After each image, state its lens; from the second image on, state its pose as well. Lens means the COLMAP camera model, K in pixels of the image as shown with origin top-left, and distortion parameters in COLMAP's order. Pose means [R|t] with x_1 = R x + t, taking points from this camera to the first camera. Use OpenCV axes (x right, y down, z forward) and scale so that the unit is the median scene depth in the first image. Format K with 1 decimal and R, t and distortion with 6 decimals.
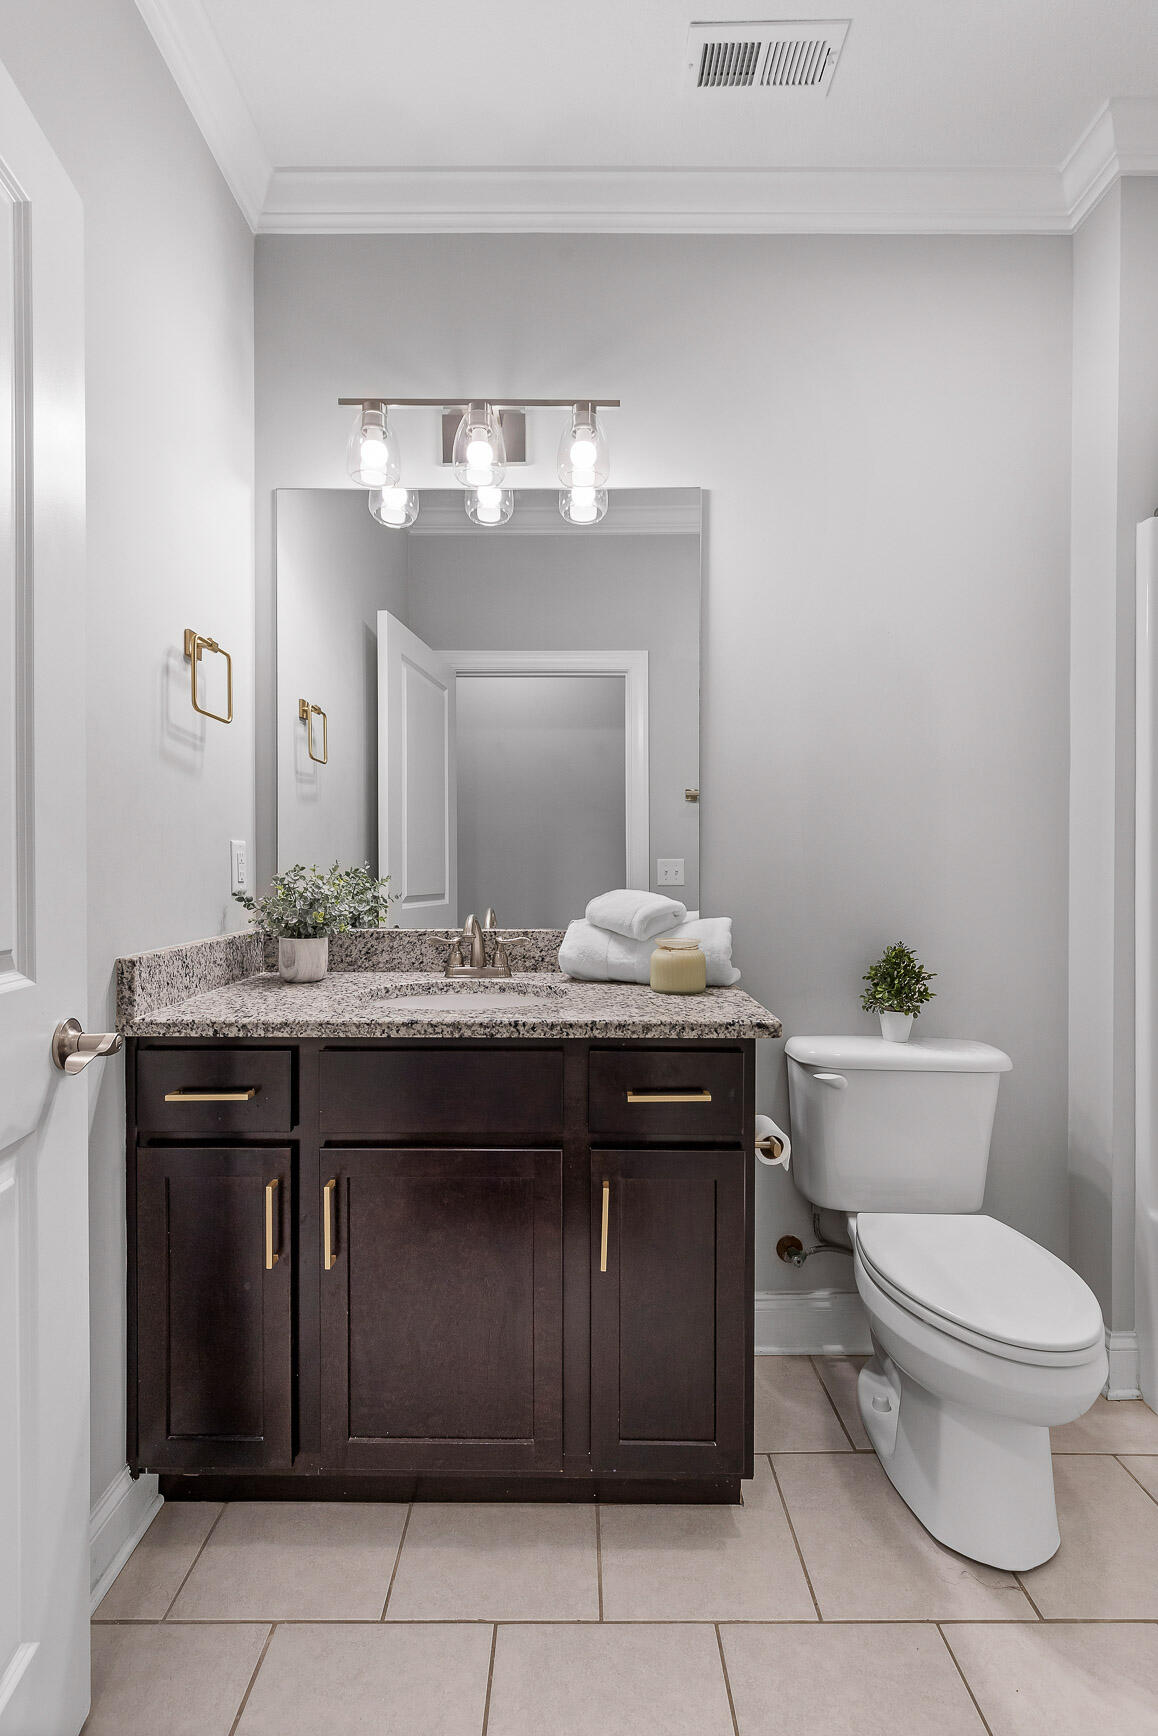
lens RADIAL K [[795.7, 0, 547.3], [0, 795.7, 878.5], [0, 0, 1]] dist [0.010108, -0.001630]
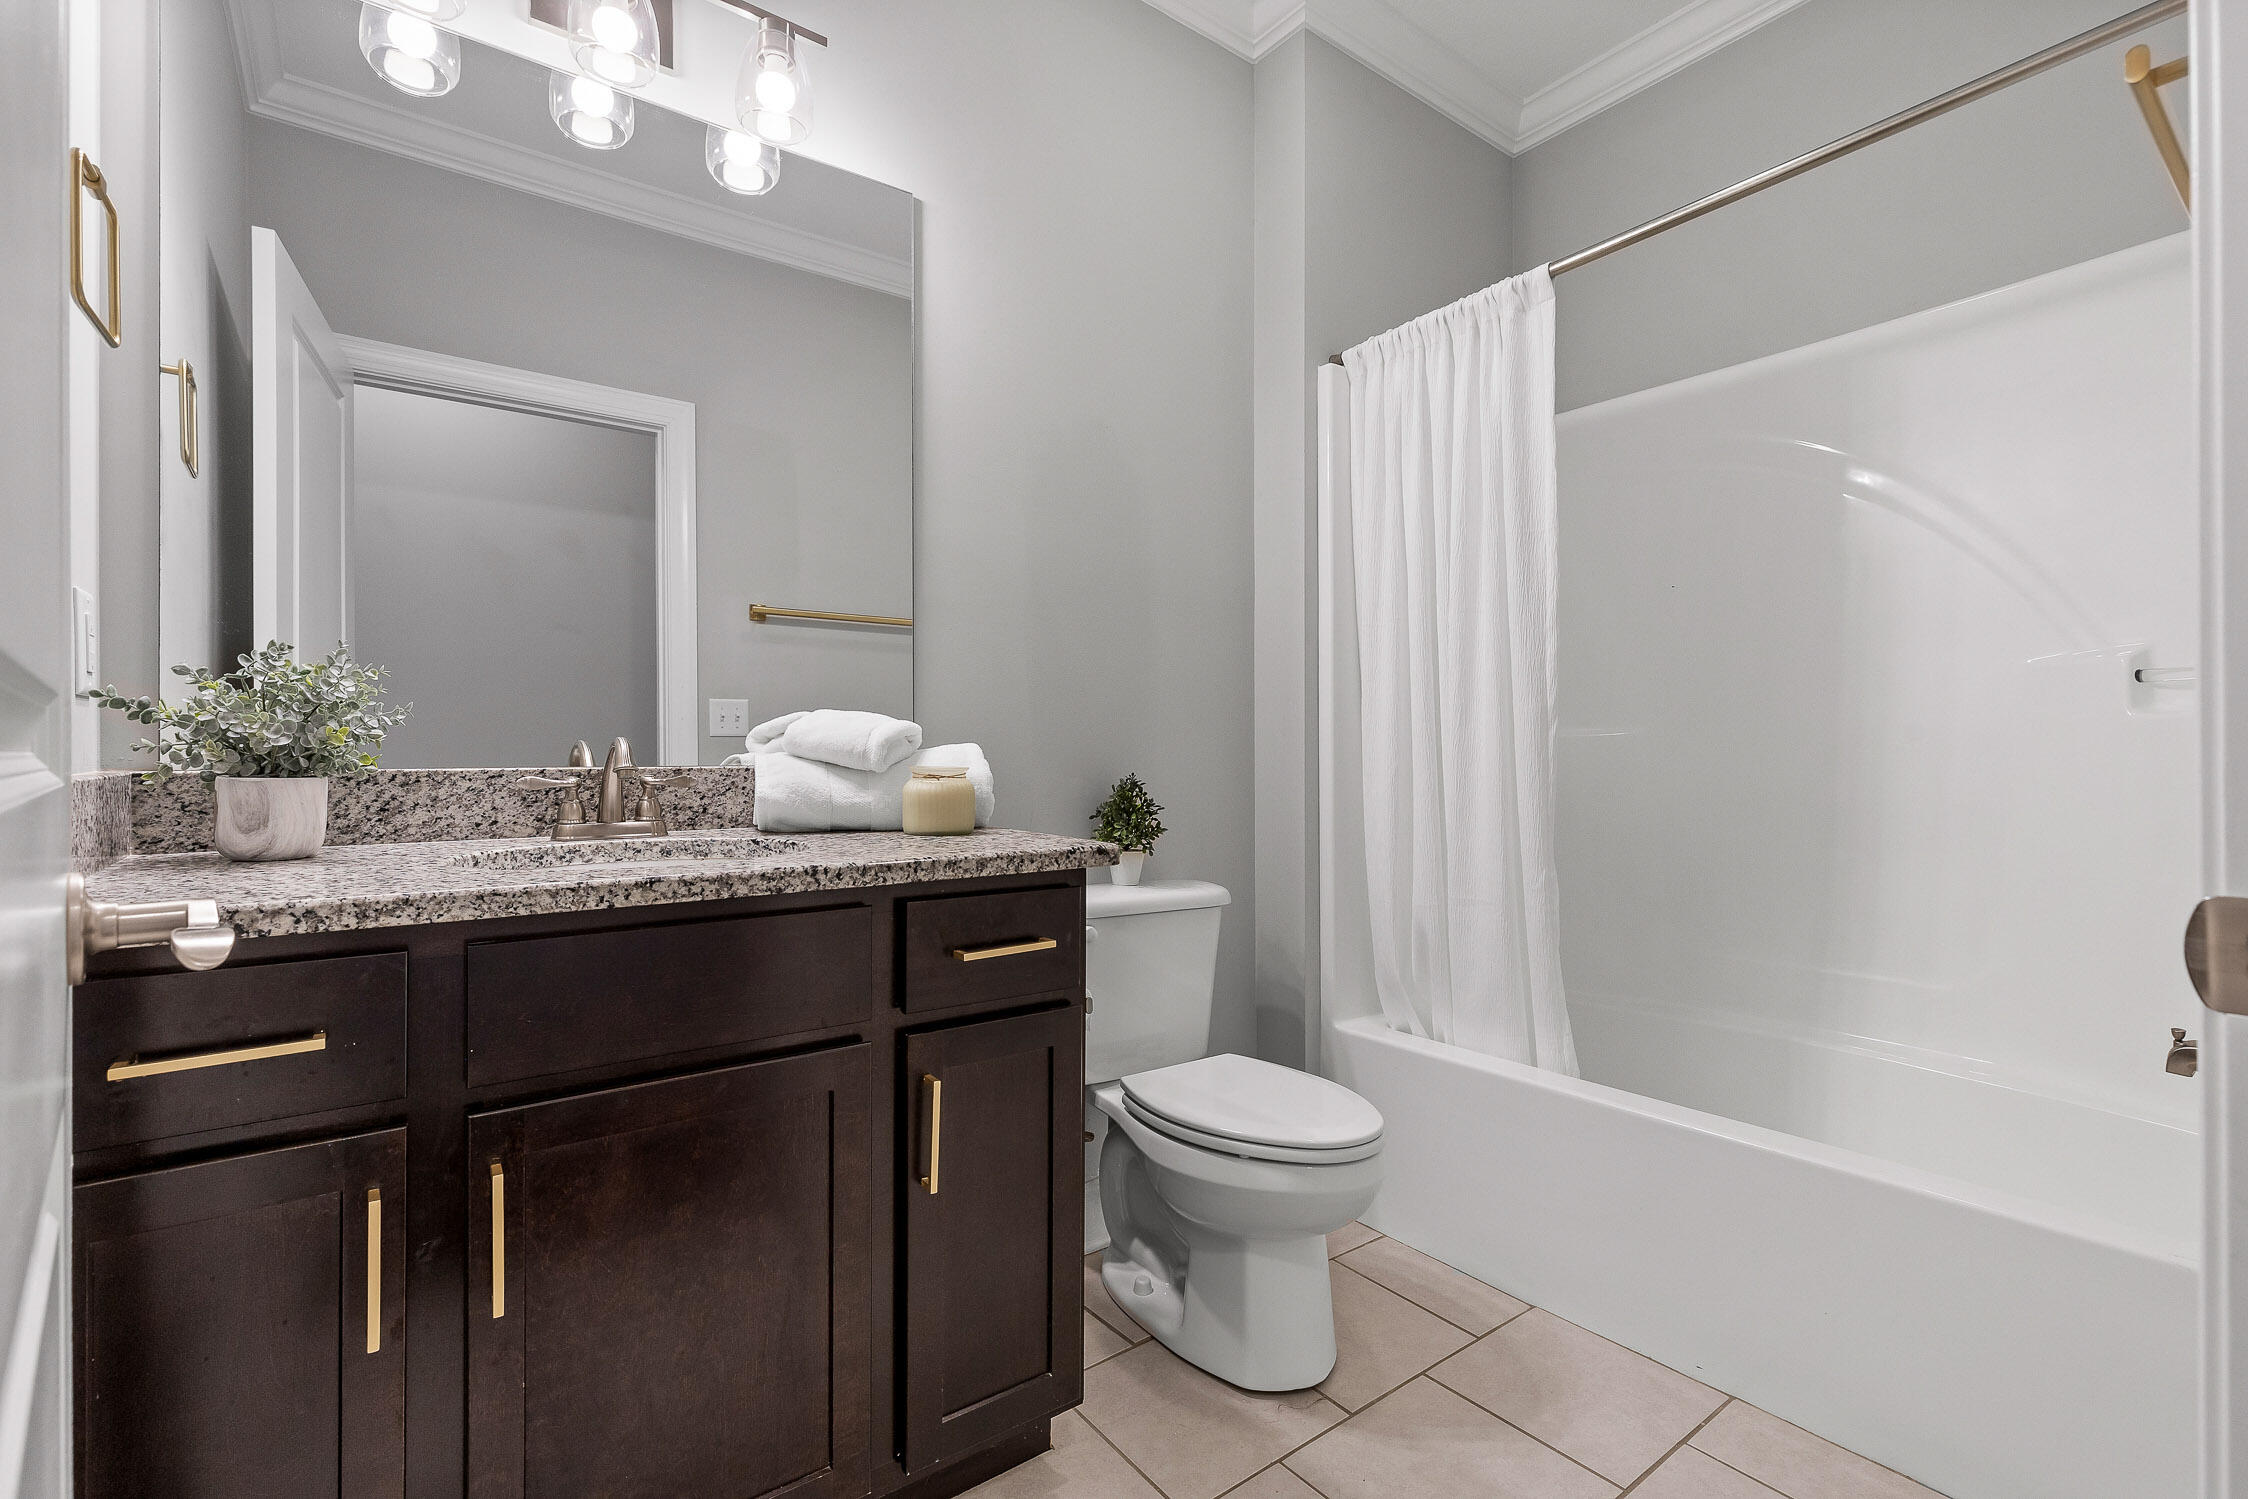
lens RADIAL K [[1030.4, 0, 1127.2], [0, 1030.4, 748.1], [0, 0, 1]] dist [0.010108, -0.001630]
pose [[0.792640, 0.000771, 0.609689, -0.299906], [0.005470, 0.999950, -0.008376, 0.068216], [-0.609665, 0.009974, 0.792596, 0.096684]]
